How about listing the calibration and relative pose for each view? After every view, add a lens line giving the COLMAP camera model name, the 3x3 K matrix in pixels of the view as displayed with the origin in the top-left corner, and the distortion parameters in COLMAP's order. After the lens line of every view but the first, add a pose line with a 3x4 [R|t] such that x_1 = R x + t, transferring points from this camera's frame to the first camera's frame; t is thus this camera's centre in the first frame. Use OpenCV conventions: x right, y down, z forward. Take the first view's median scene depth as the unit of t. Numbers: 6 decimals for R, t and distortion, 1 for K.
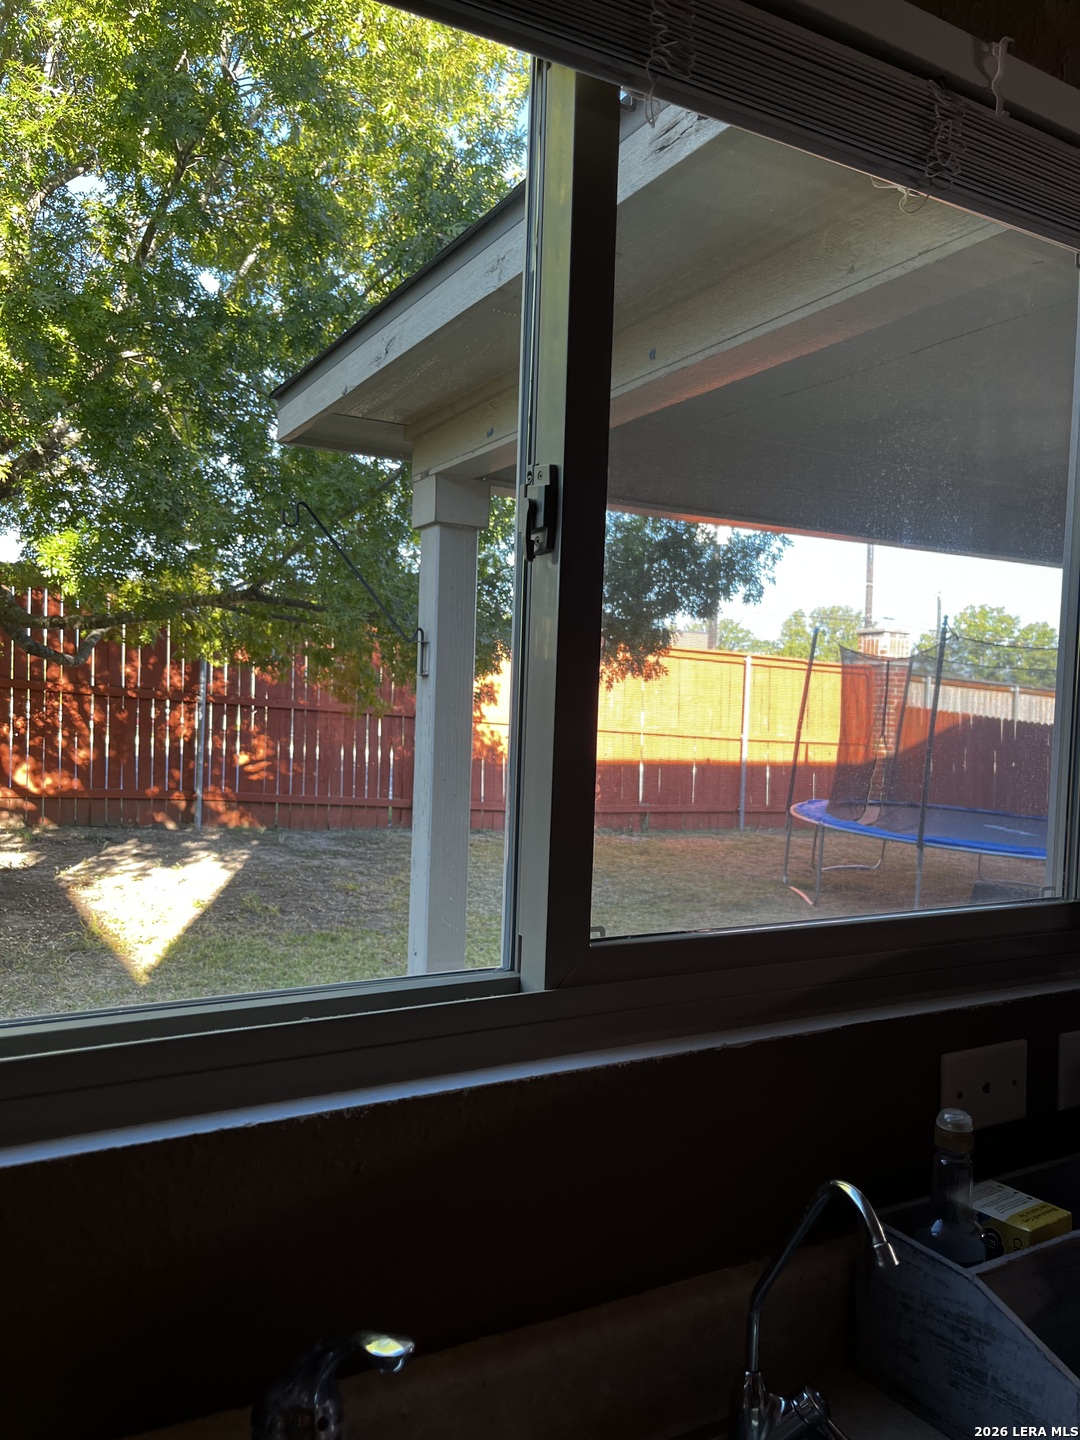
lens RADIAL K [[1090.7, 0, 525.5], [0, 1090.7, 734.6], [0, 0, 1]] dist [0.064095, -0.091500]
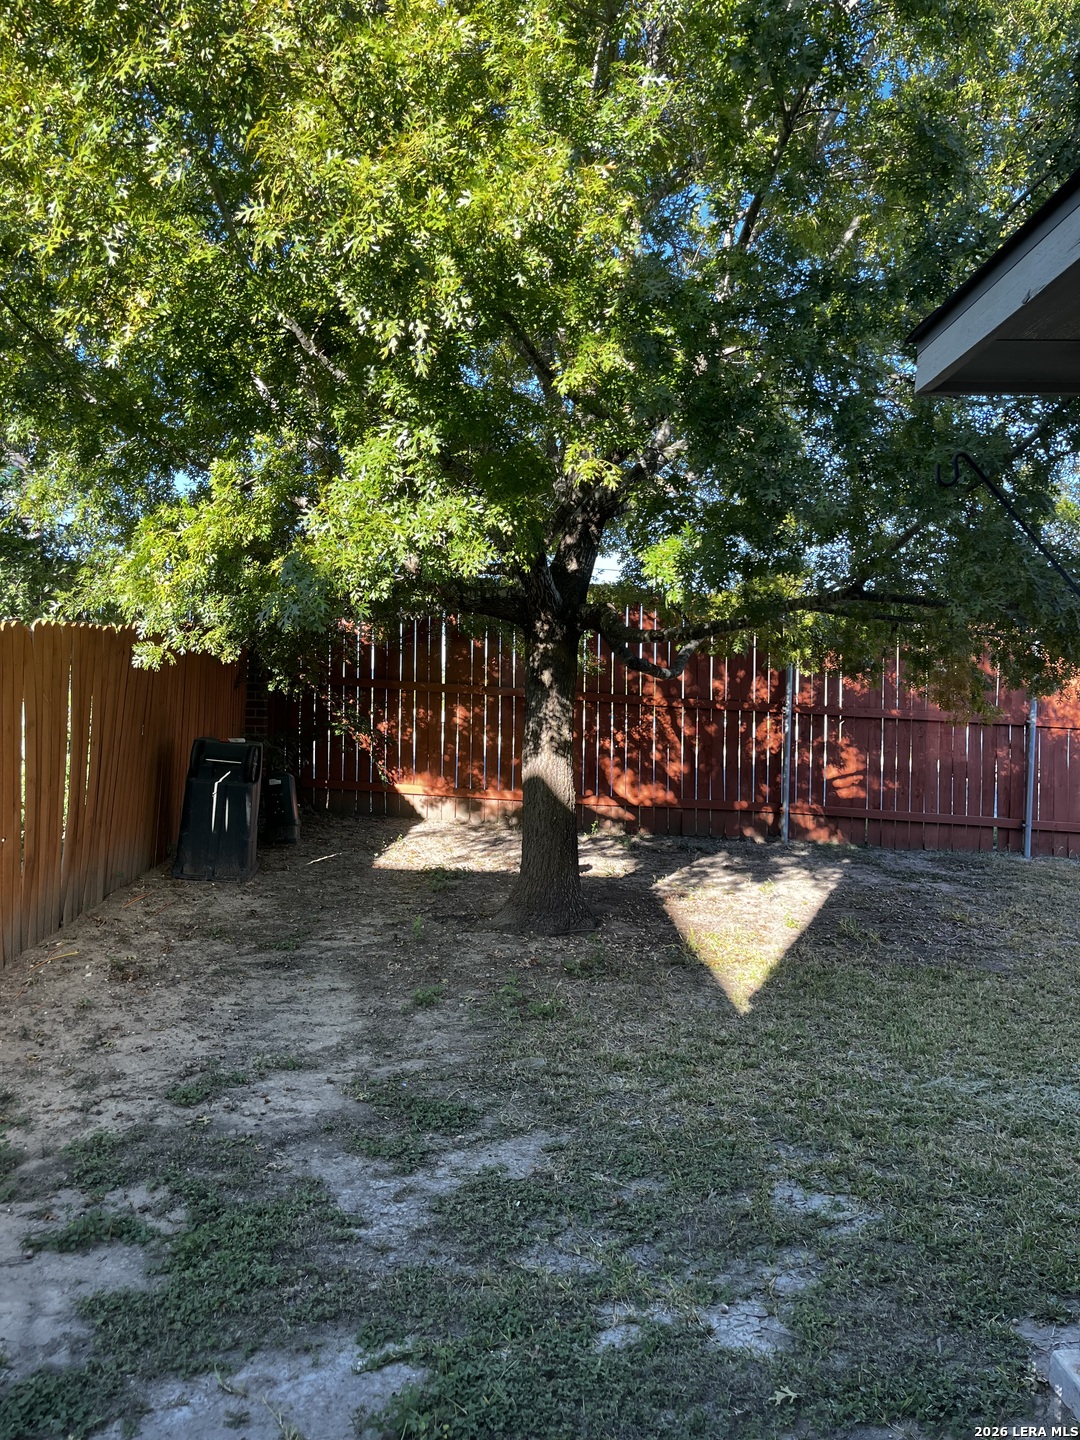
lens RADIAL K [[1090.7, 0, 551.0], [0, 1090.7, 749.5], [0, 0, 1]] dist [0.064095, -0.091500]
pose [[0.882796, -0.001999, -0.469752, -0.151531], [0.003271, 0.999993, 0.001892, -0.001408], [0.469745, -0.003207, 0.882797, 0.259209]]
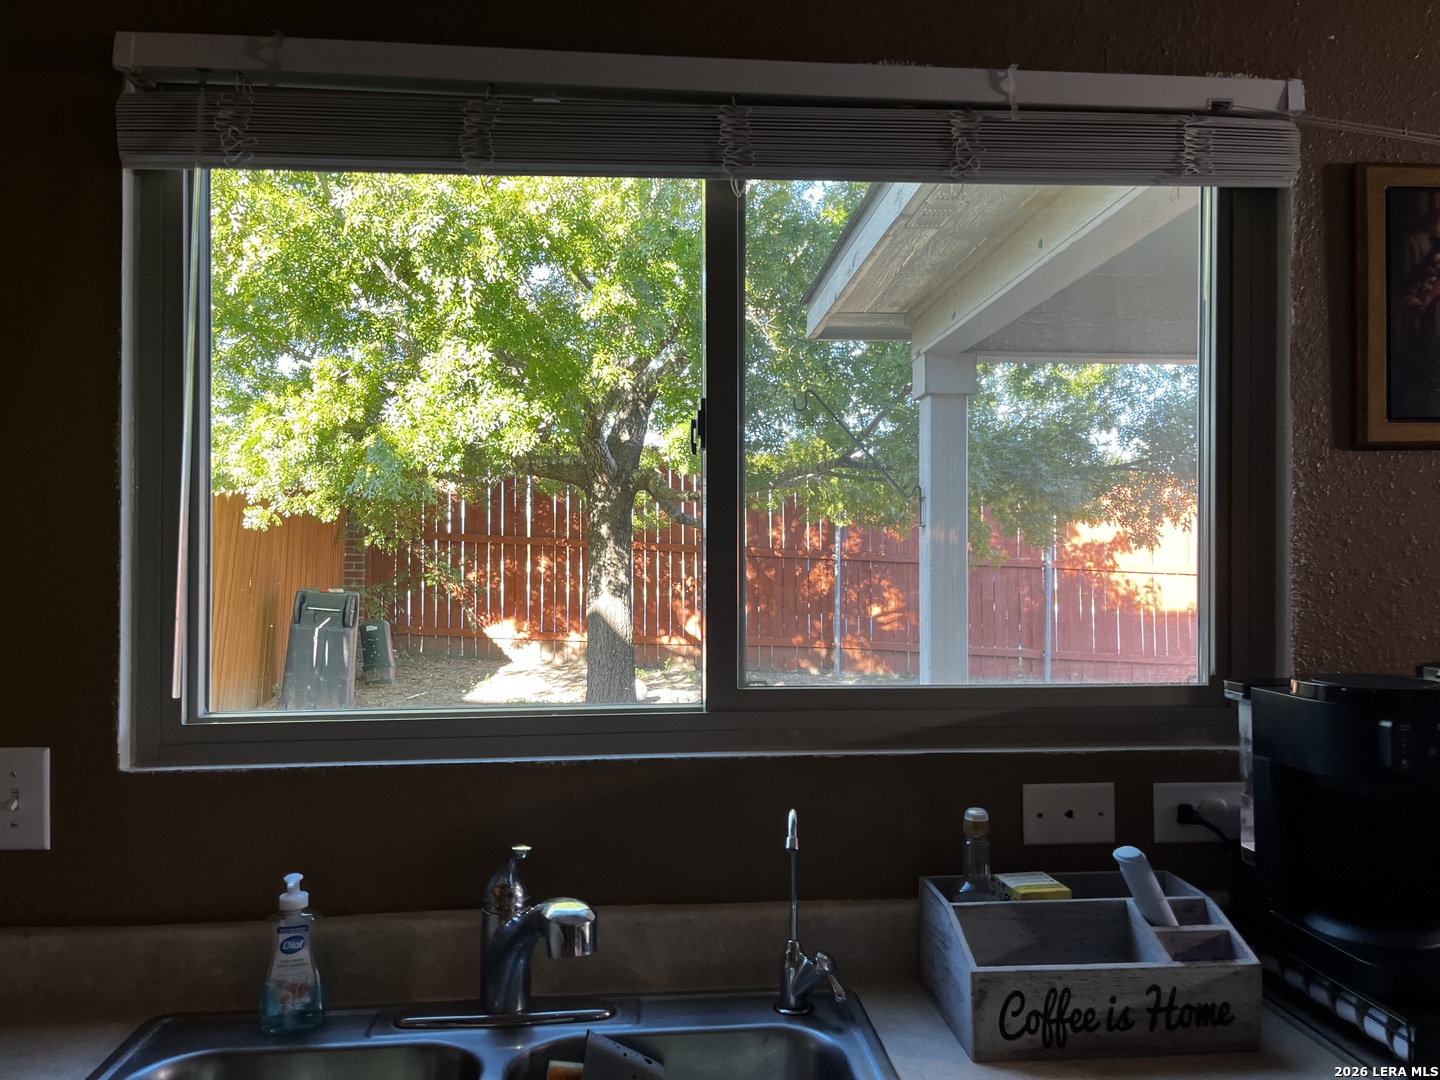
lens RADIAL K [[1090.7, 0, 733.2], [0, 1090.7, 548.1], [0, 0, 1]] dist [0.064095, -0.091500]
pose [[0.910880, -0.035535, -0.411138, 0.352721], [0.019388, 0.998871, -0.043379, 0.026991], [0.412215, 0.031542, 0.910540, -0.233954]]
